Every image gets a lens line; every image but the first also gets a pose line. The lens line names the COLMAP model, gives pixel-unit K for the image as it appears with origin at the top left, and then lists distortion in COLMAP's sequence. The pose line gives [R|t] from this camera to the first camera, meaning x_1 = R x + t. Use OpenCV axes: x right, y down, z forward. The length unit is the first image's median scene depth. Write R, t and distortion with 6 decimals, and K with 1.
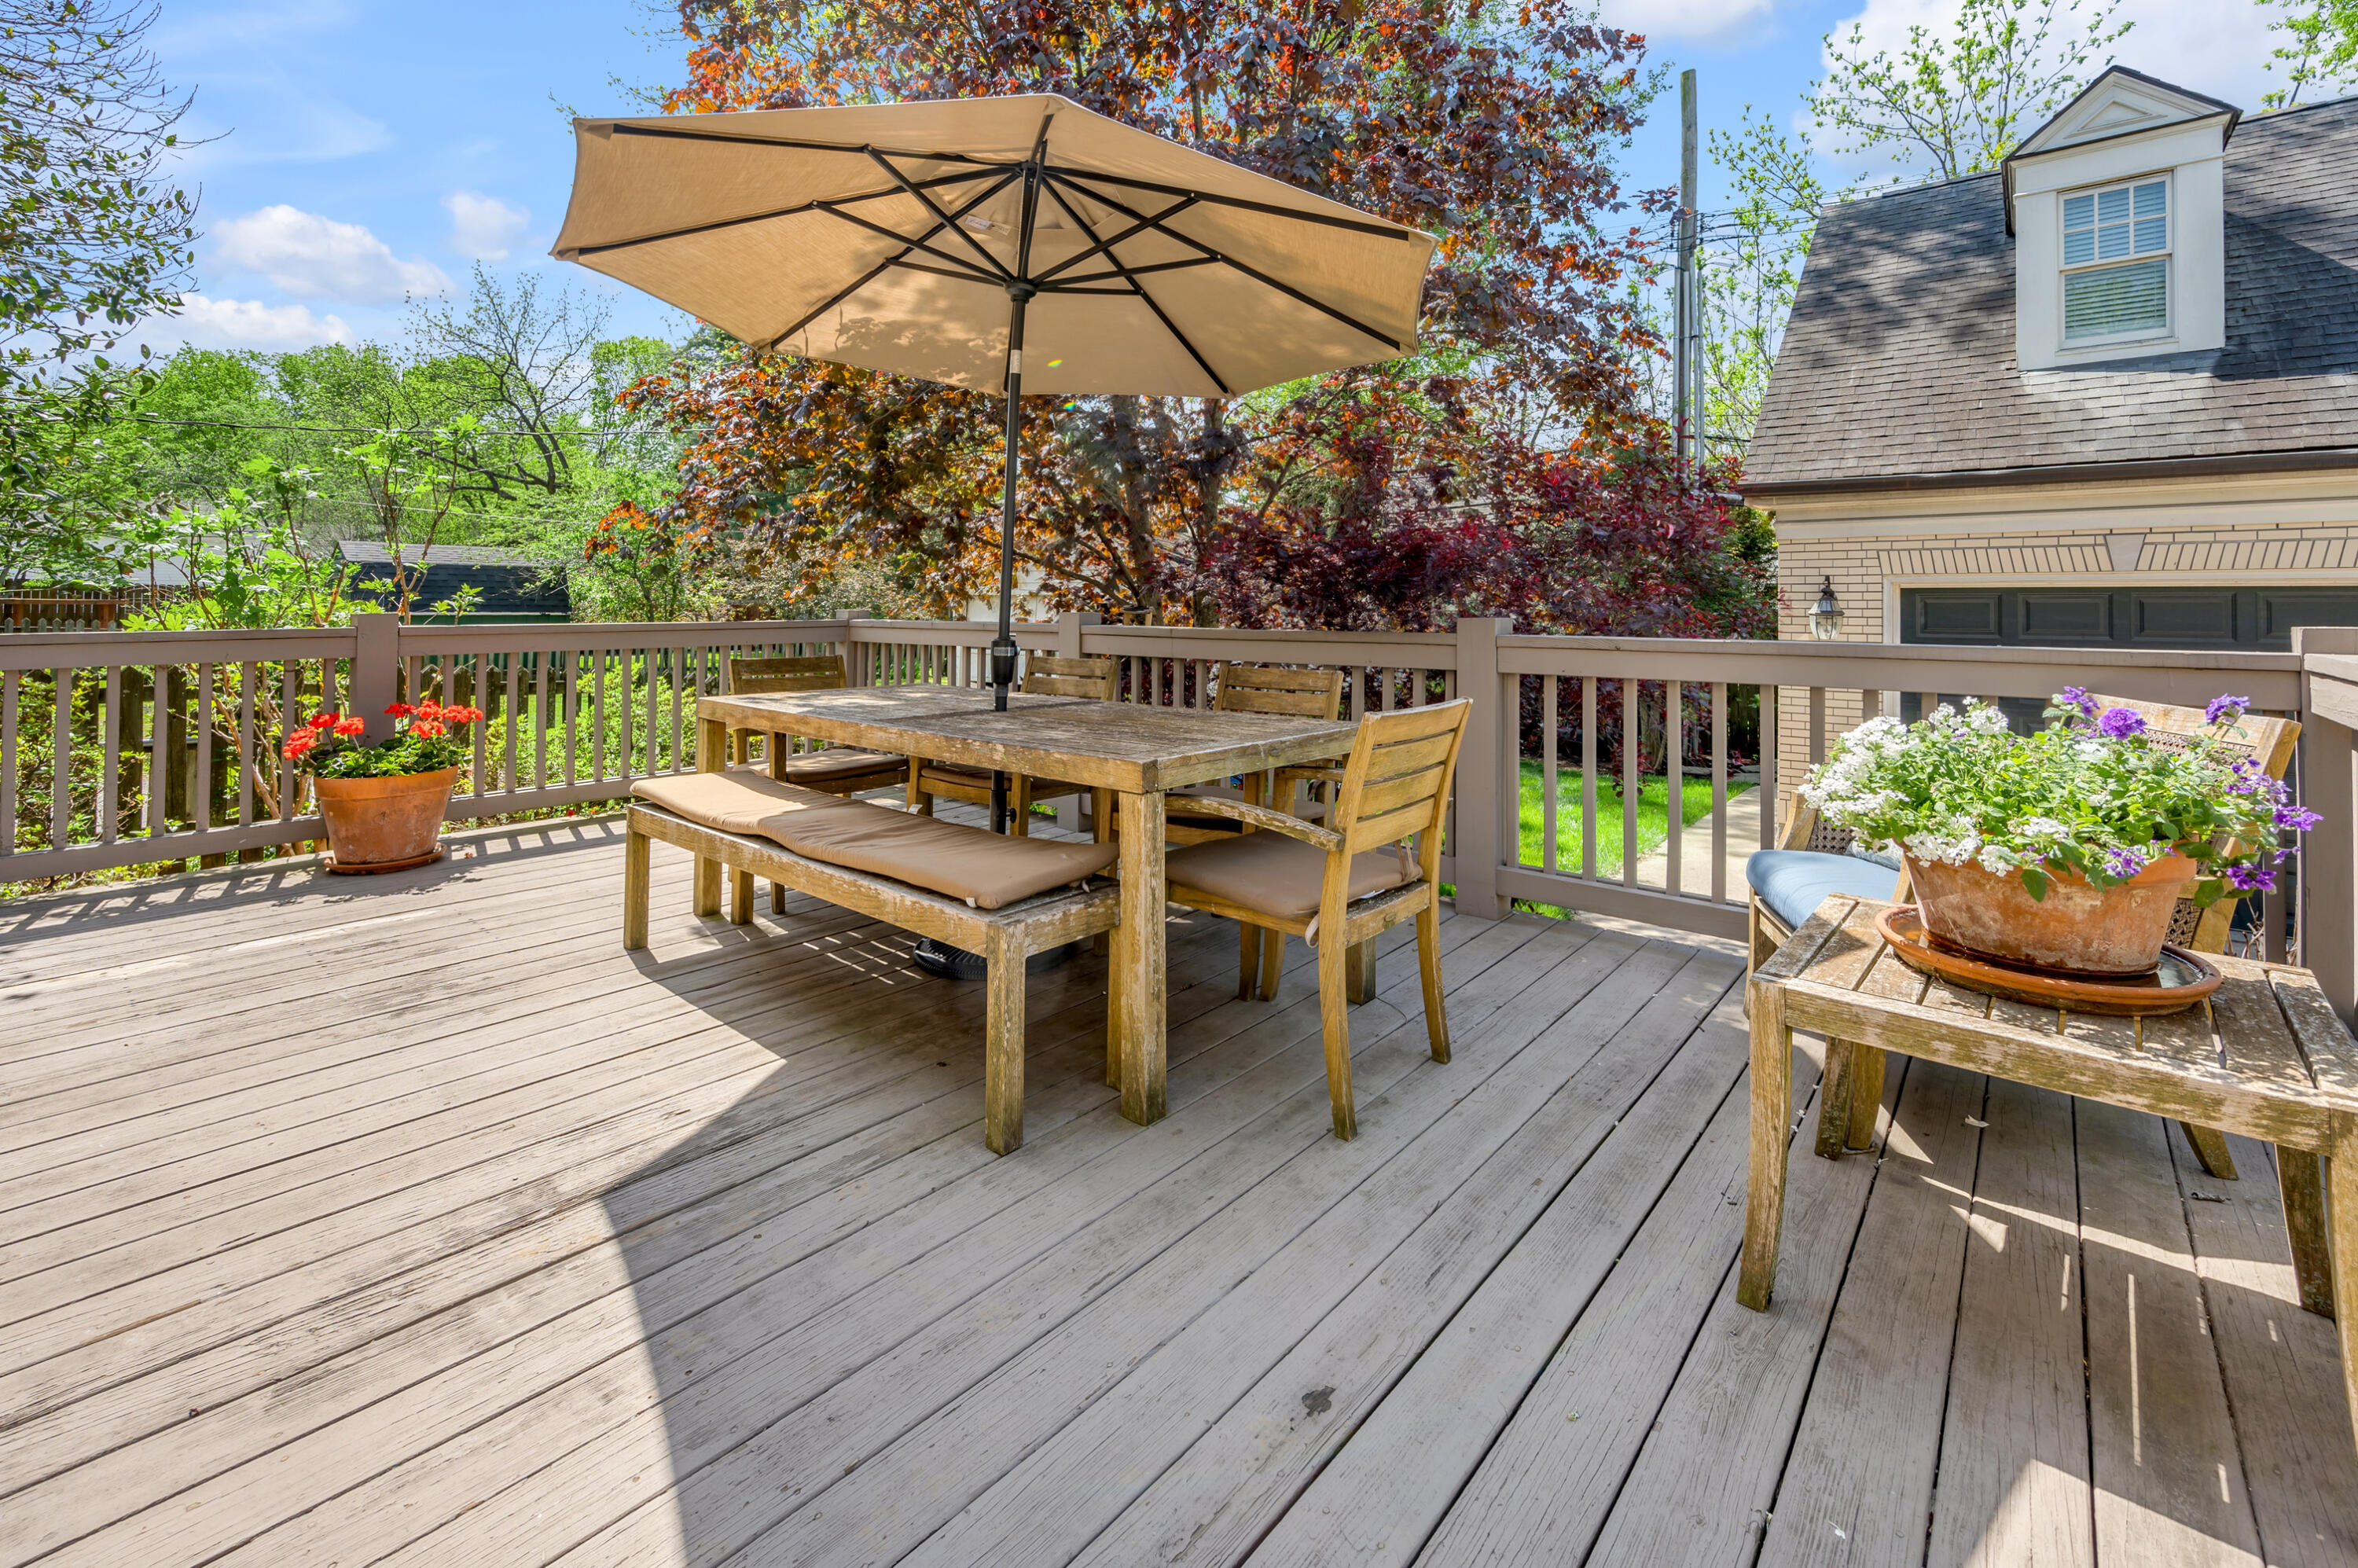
lens RADIAL K [[995.5, 0, 1179.0], [0, 995.5, 784.0], [0, 0, 1]] dist [-0.001621, -0.000153]
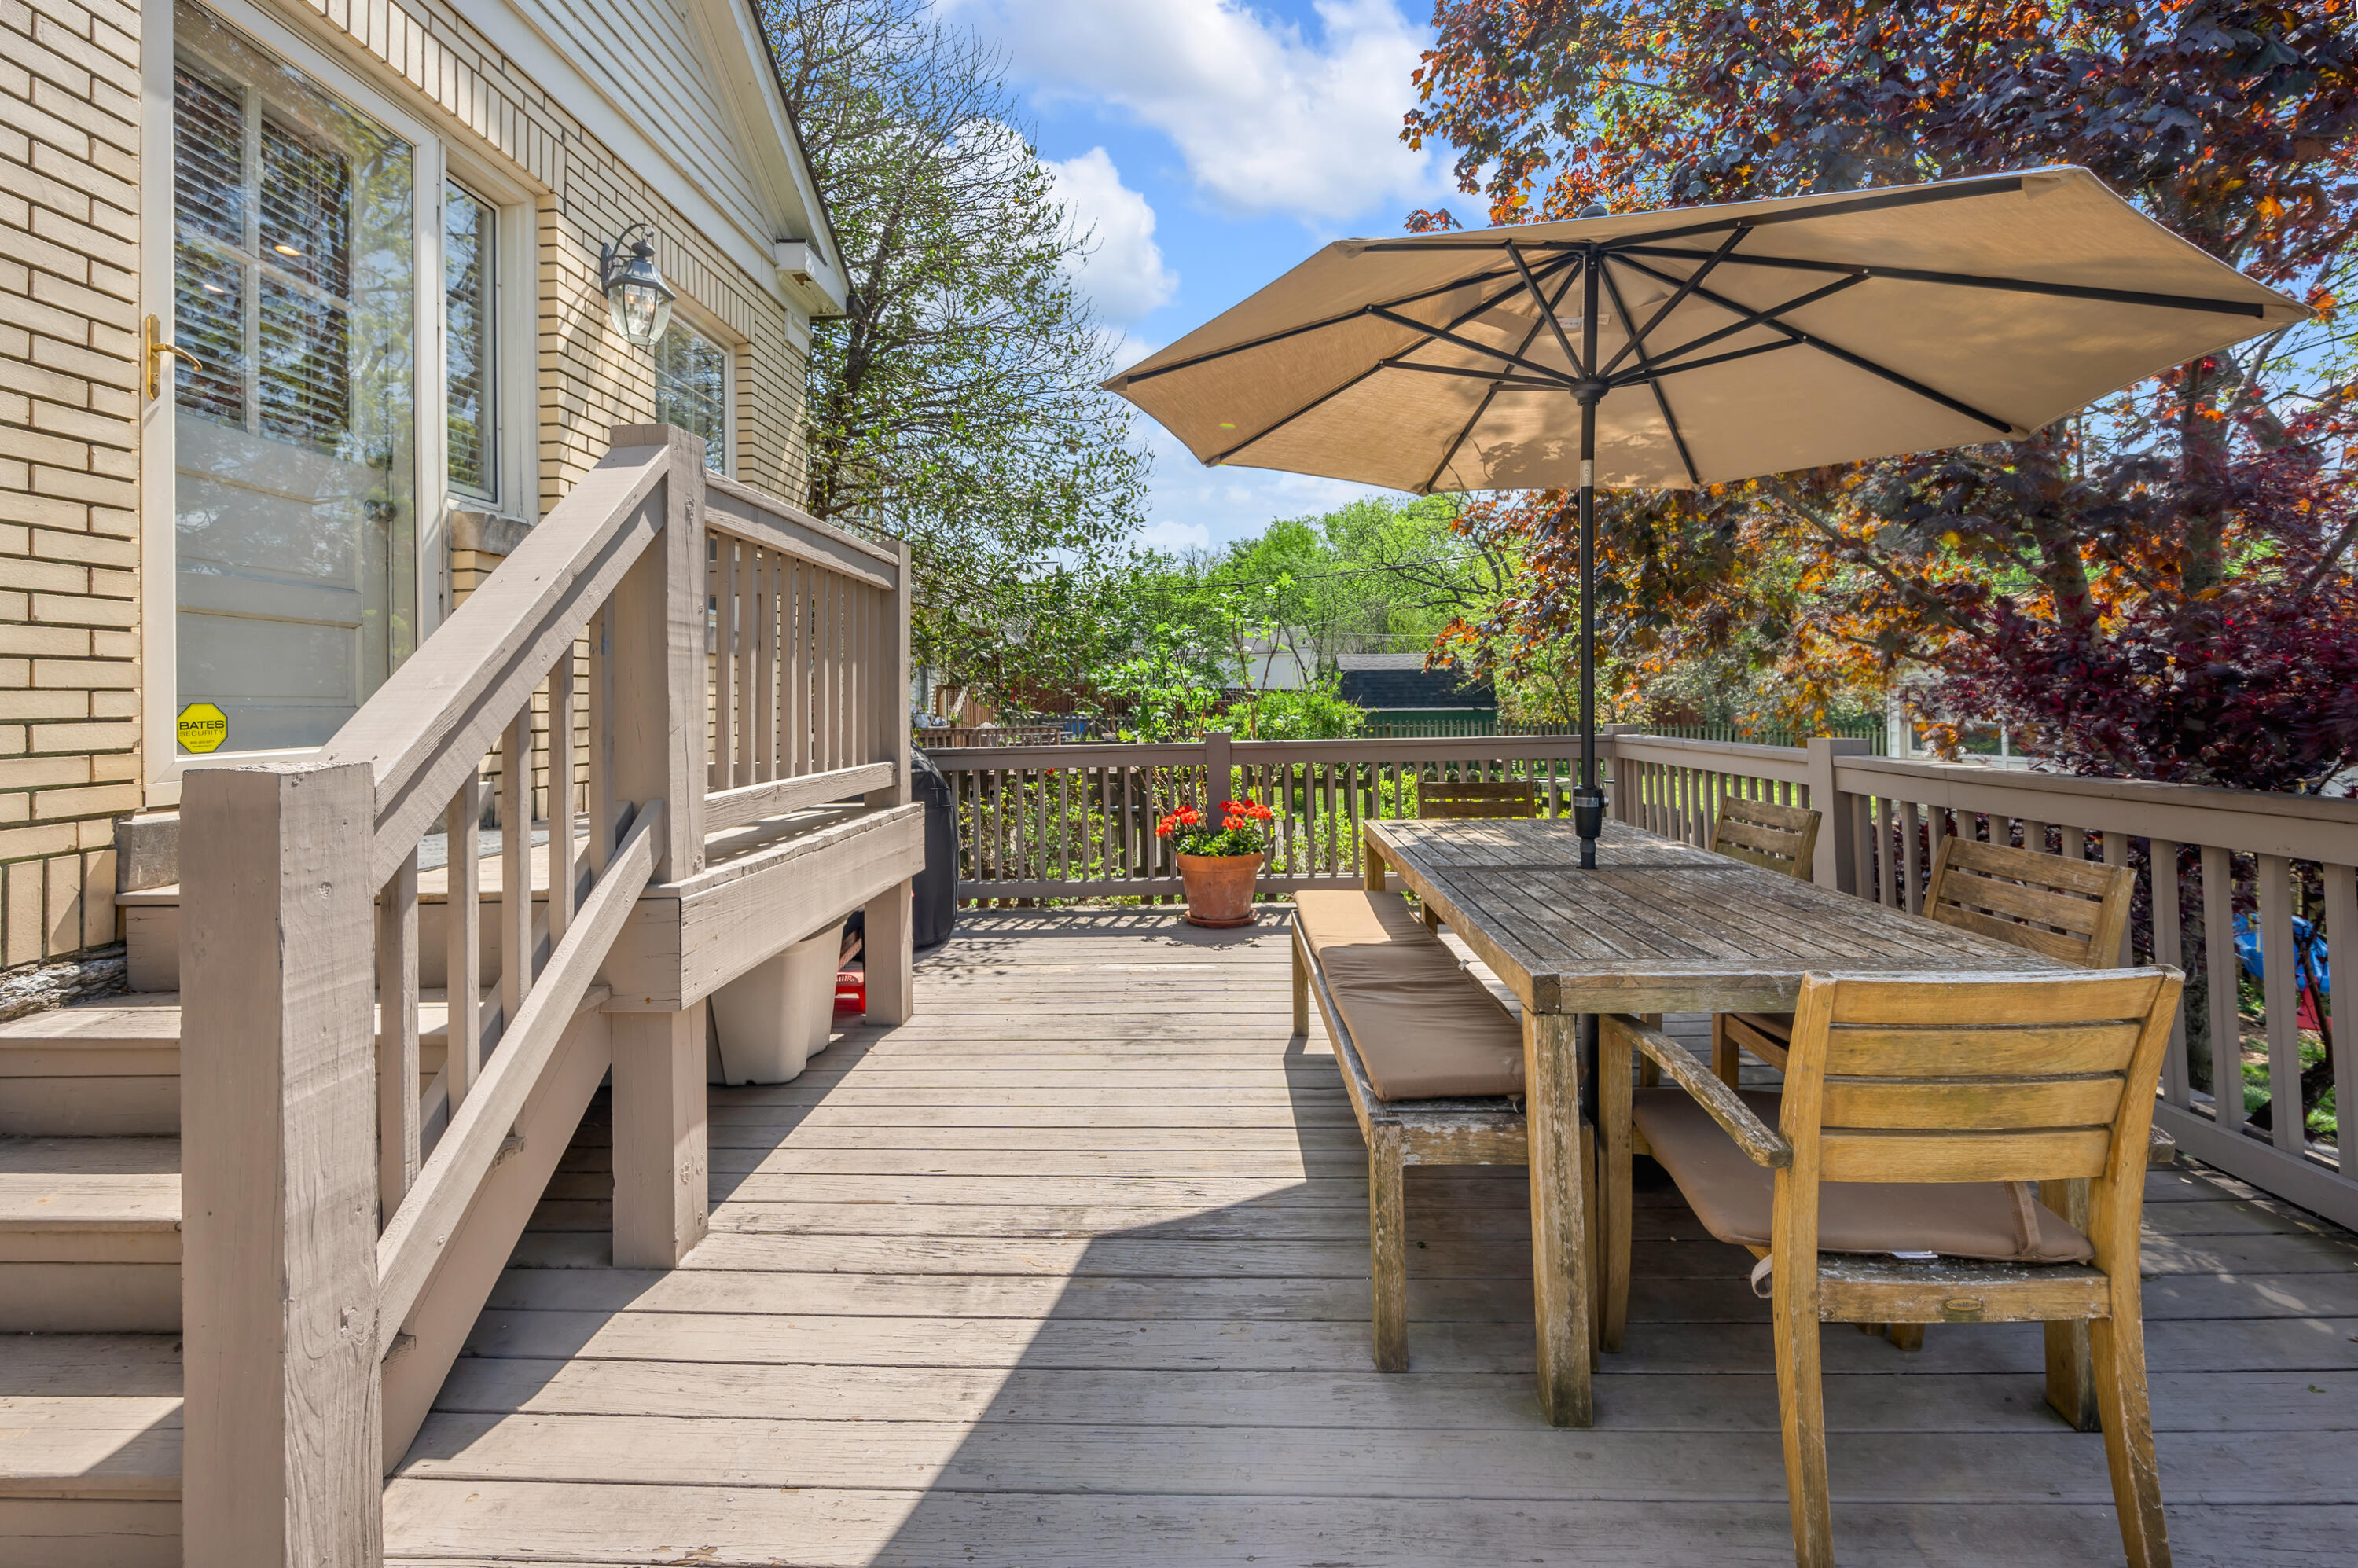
lens RADIAL K [[1007.7, 0, 1176.5], [0, 1007.7, 836.1], [0, 0, 1]] dist [-0.002634, -0.000300]
pose [[0.625977, 0.089693, -0.774666, 0.360969], [-0.115834, 0.993039, 0.021376, -0.104613], [0.771190, 0.076352, 0.632009, 0.233688]]
